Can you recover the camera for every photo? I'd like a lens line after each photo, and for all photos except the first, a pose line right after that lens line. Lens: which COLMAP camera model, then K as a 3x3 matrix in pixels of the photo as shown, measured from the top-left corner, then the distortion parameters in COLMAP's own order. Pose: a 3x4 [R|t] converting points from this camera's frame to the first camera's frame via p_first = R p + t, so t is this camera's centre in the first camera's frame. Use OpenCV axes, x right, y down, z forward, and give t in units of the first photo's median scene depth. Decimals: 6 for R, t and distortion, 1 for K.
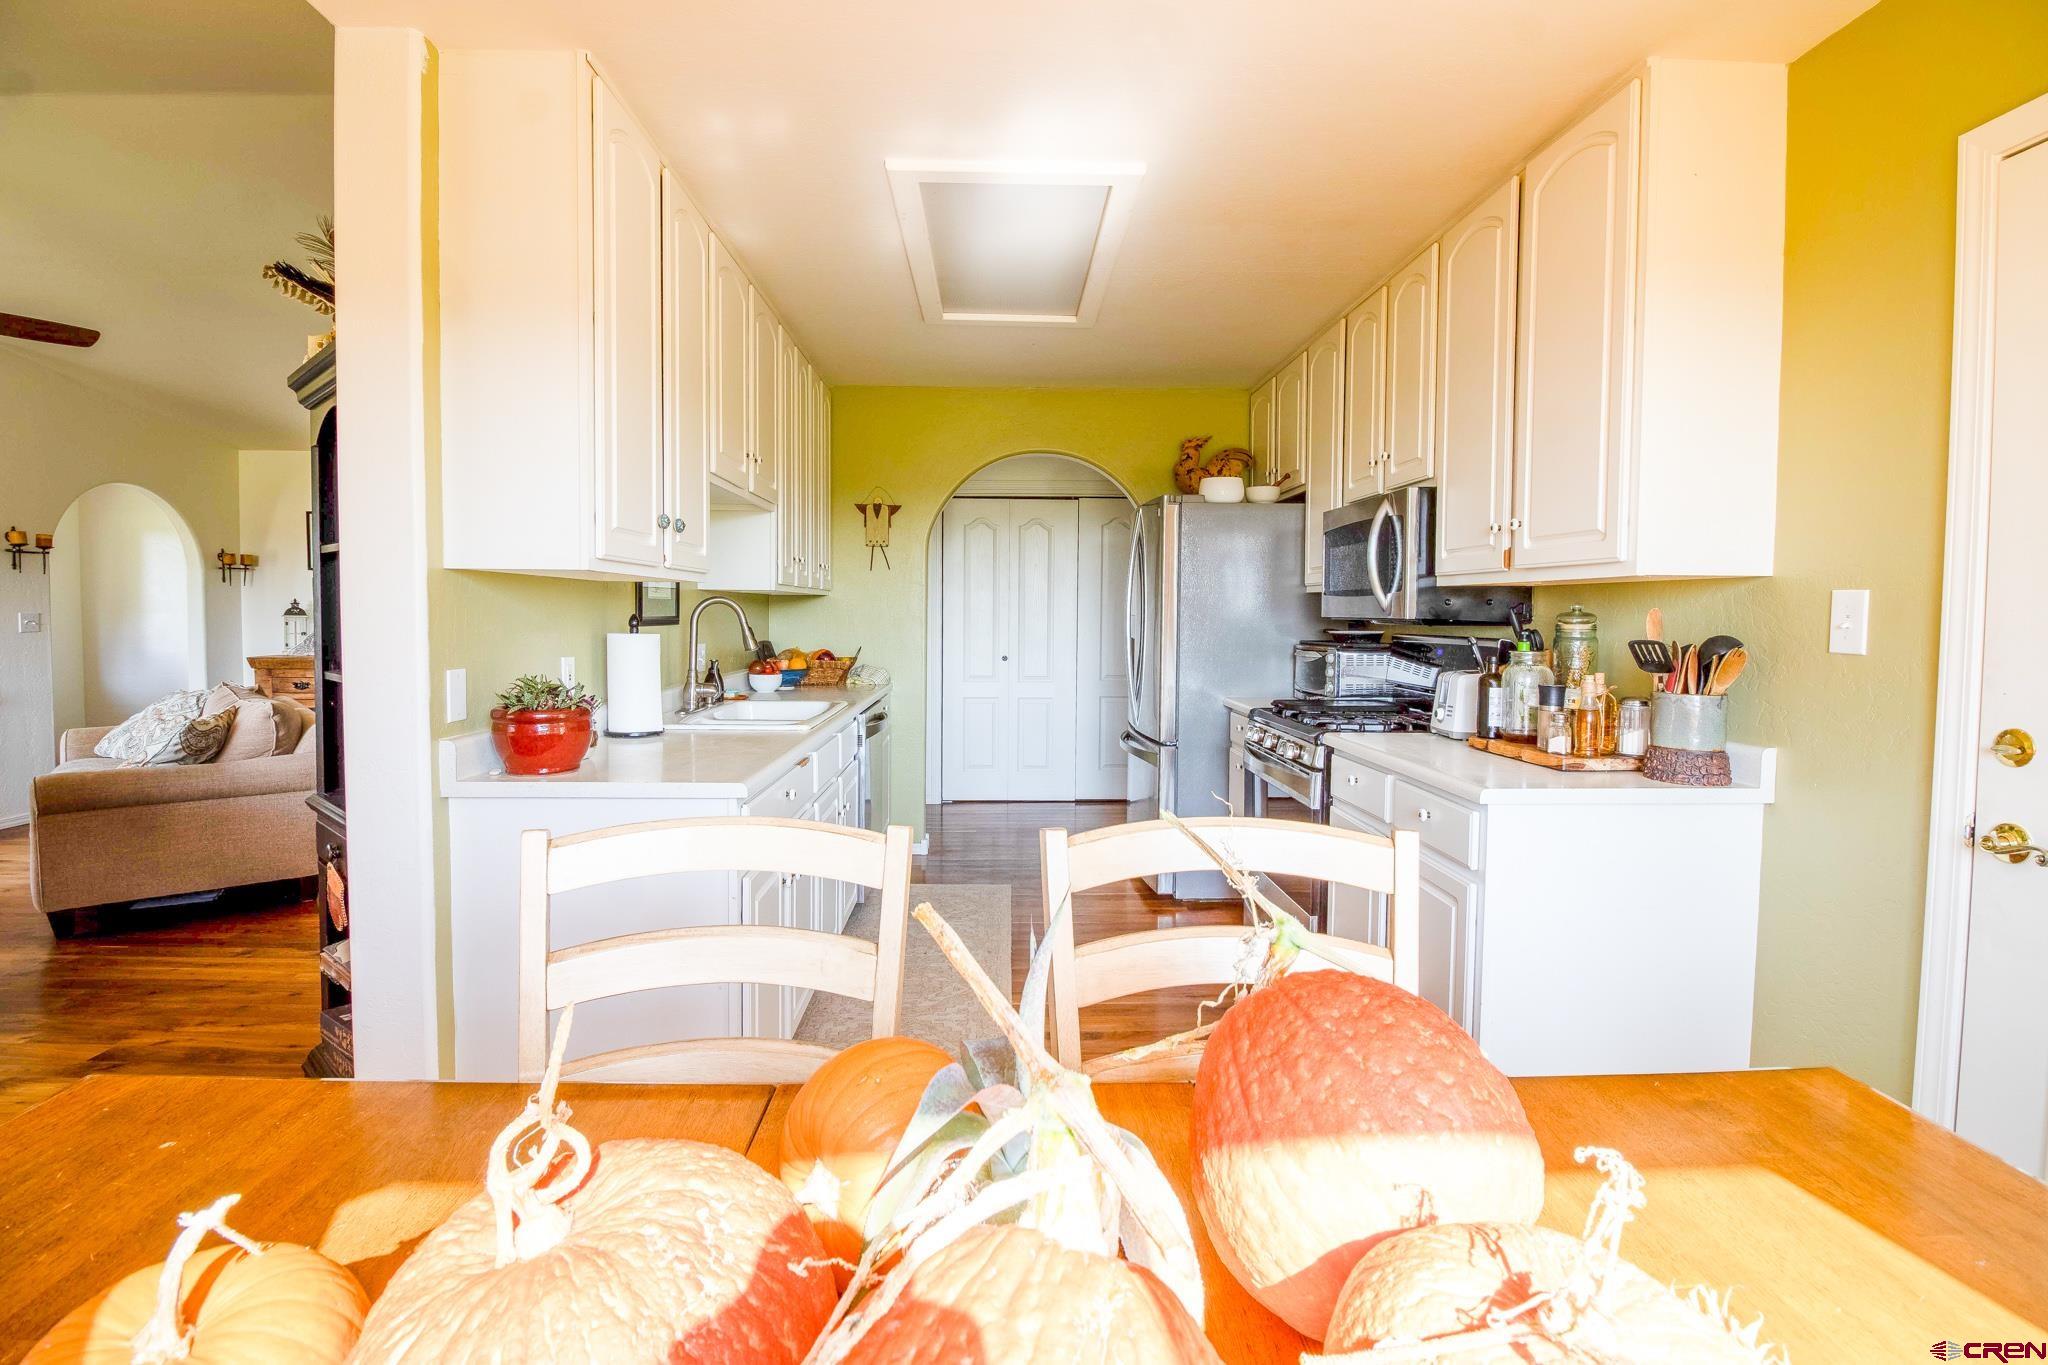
lens RADIAL K [[961.6, 0, 1025.6], [0, 961.6, 671.6], [0, 0, 1]] dist [-0.005538, -0.009741]
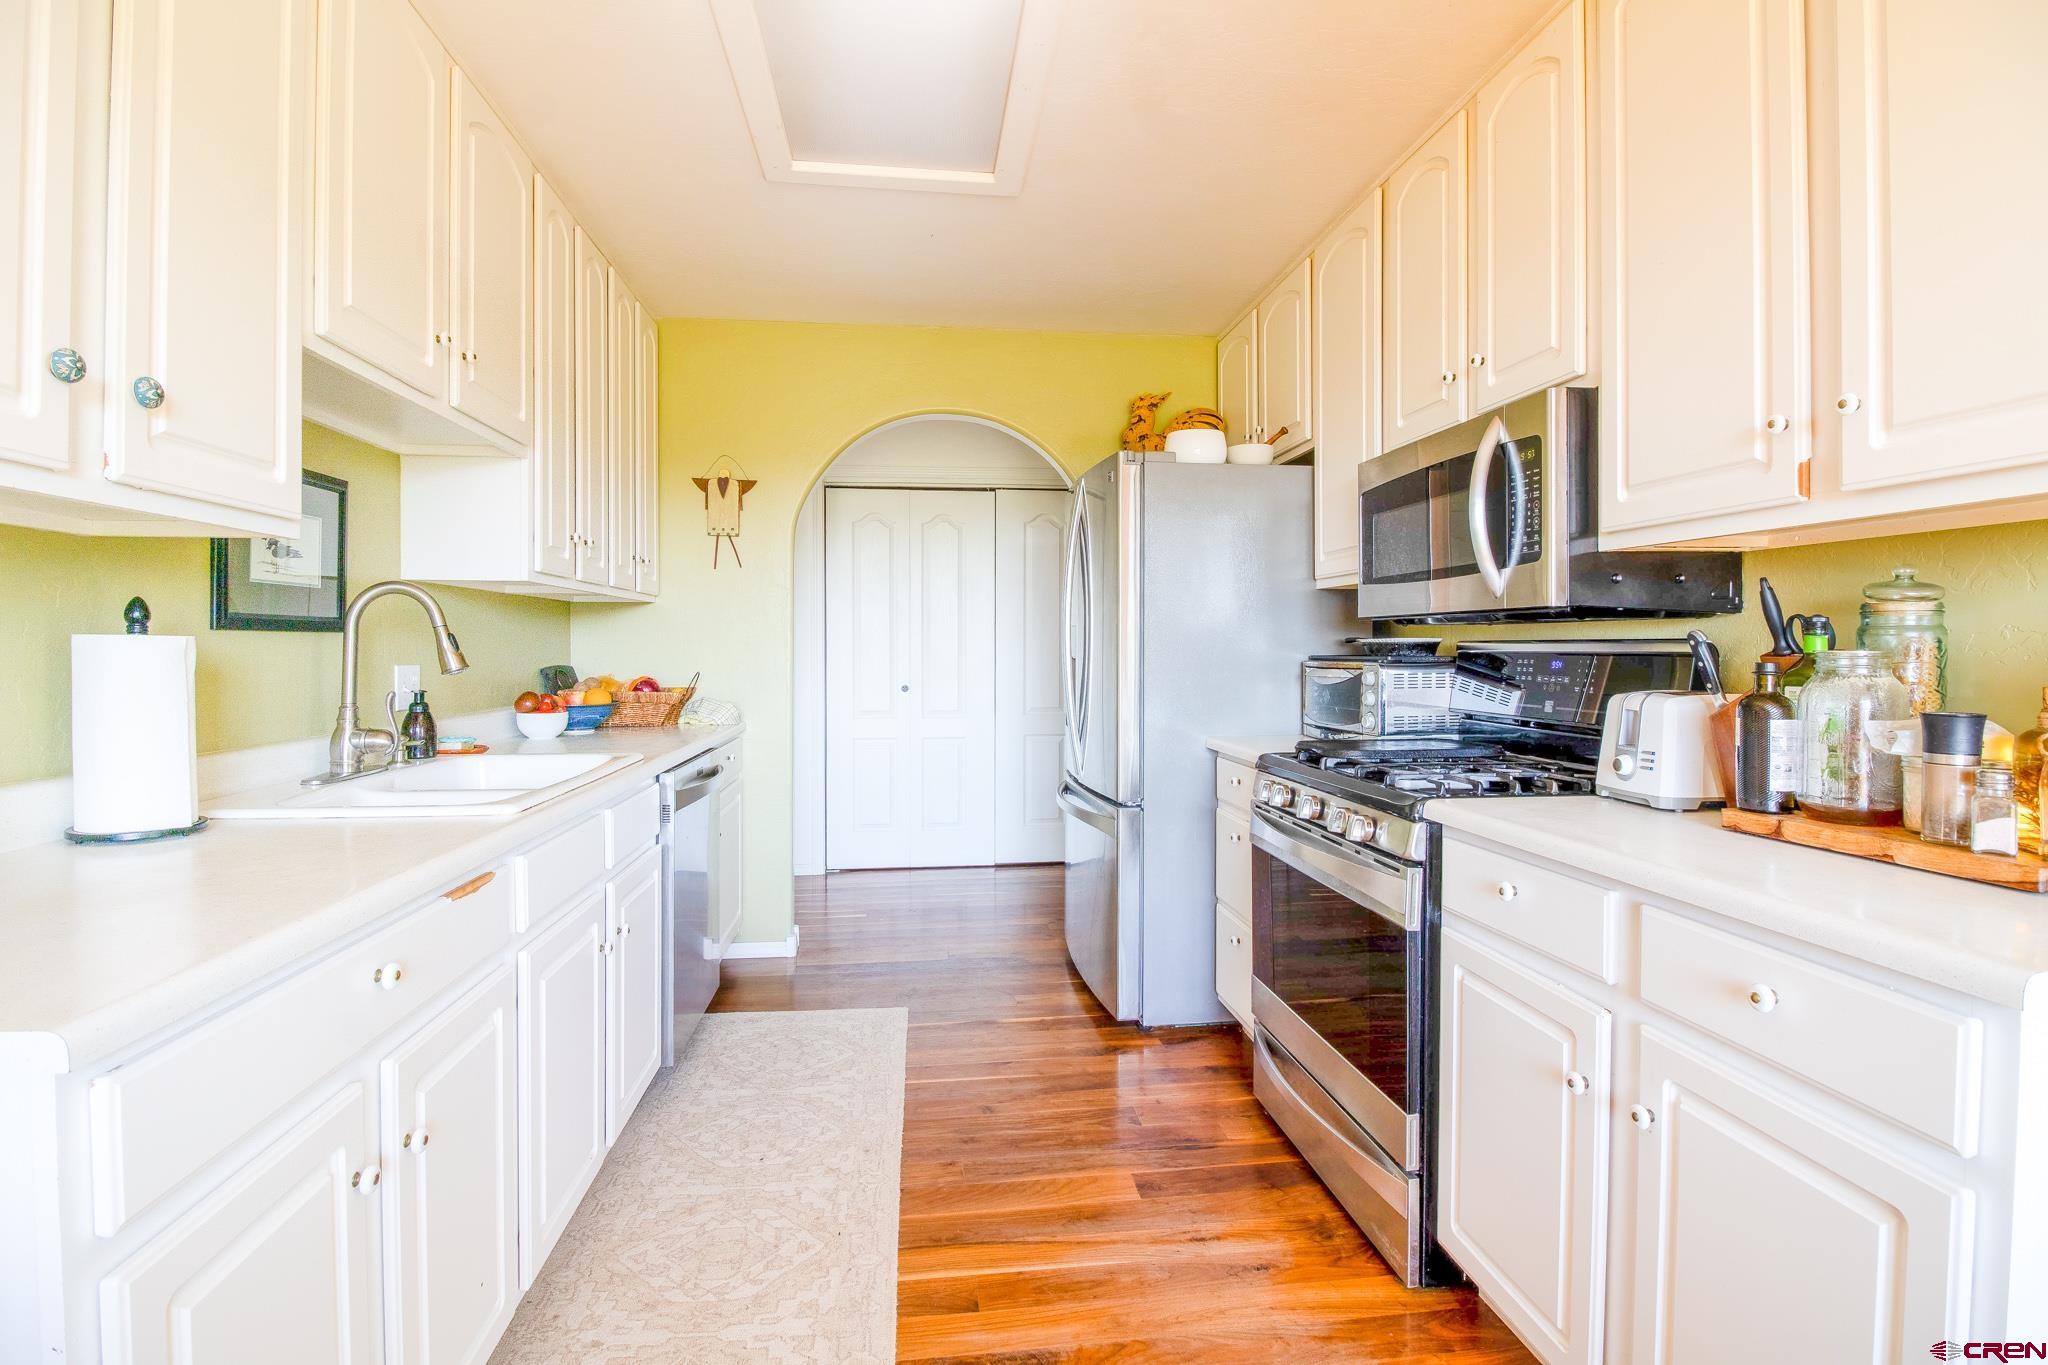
lens RADIAL K [[961.6, 0, 1028.1], [0, 961.6, 649.4], [0, 0, 1]] dist [-0.005538, -0.009741]
pose [[0.995711, -0.007220, 0.092231, 0.011526], [0.012601, 0.998243, -0.057894, 0.002154], [-0.091651, 0.058808, 0.994053, 0.330449]]
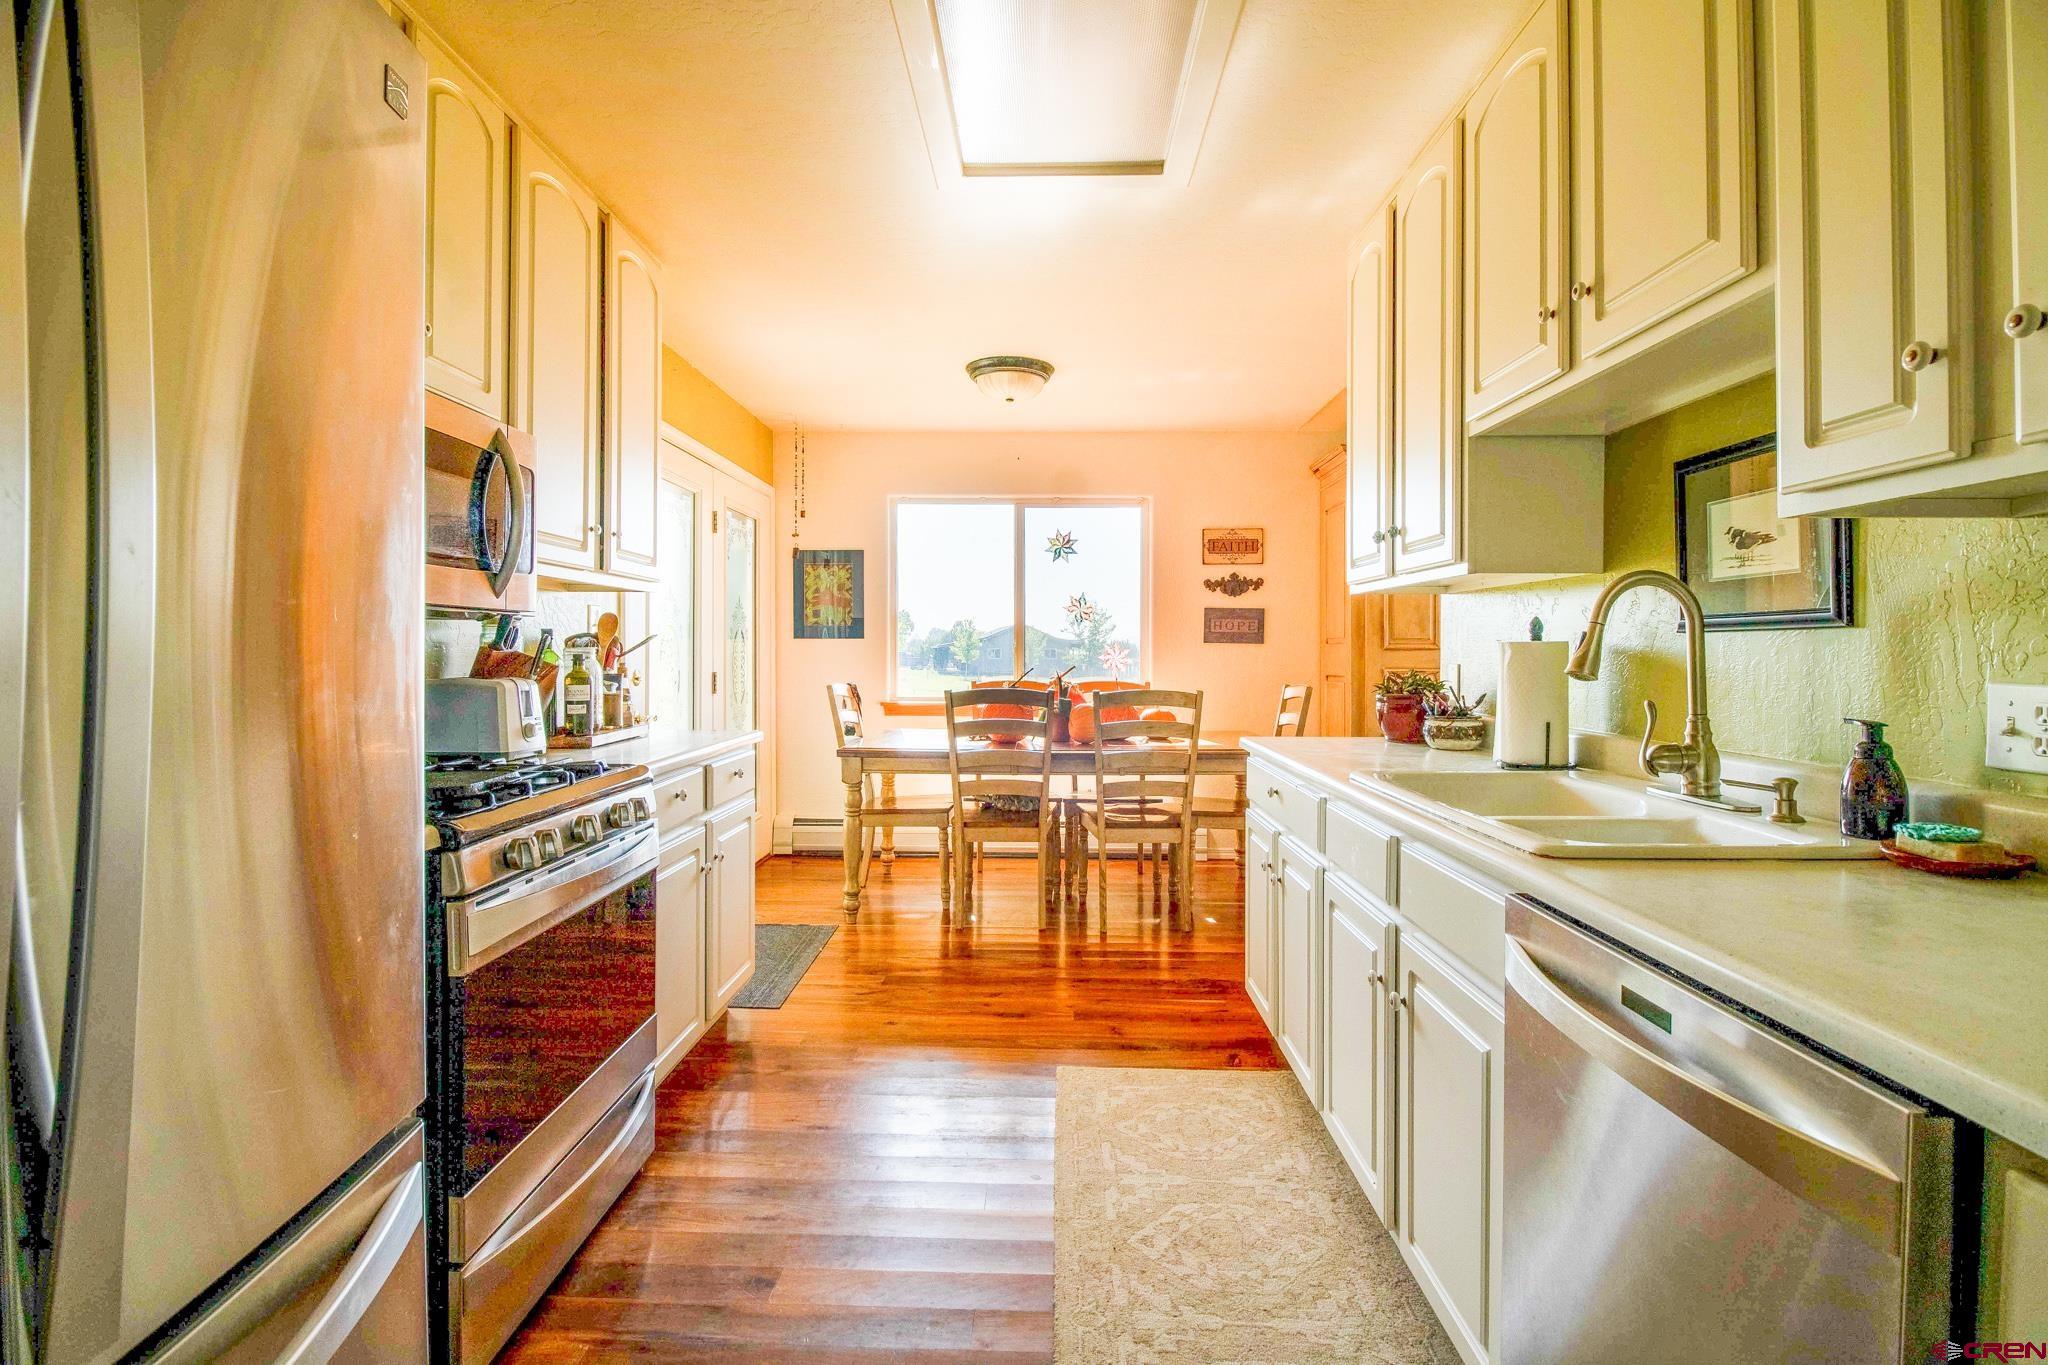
lens RADIAL K [[961.6, 0, 1025.8], [0, 961.6, 662.5], [0, 0, 1]] dist [-0.005538, -0.009741]
pose [[-0.998635, -0.008482, 0.051545, -0.018800], [-0.004564, 0.997124, 0.075656, -0.055431], [-0.052038, 0.075317, -0.995801, 1.273385]]
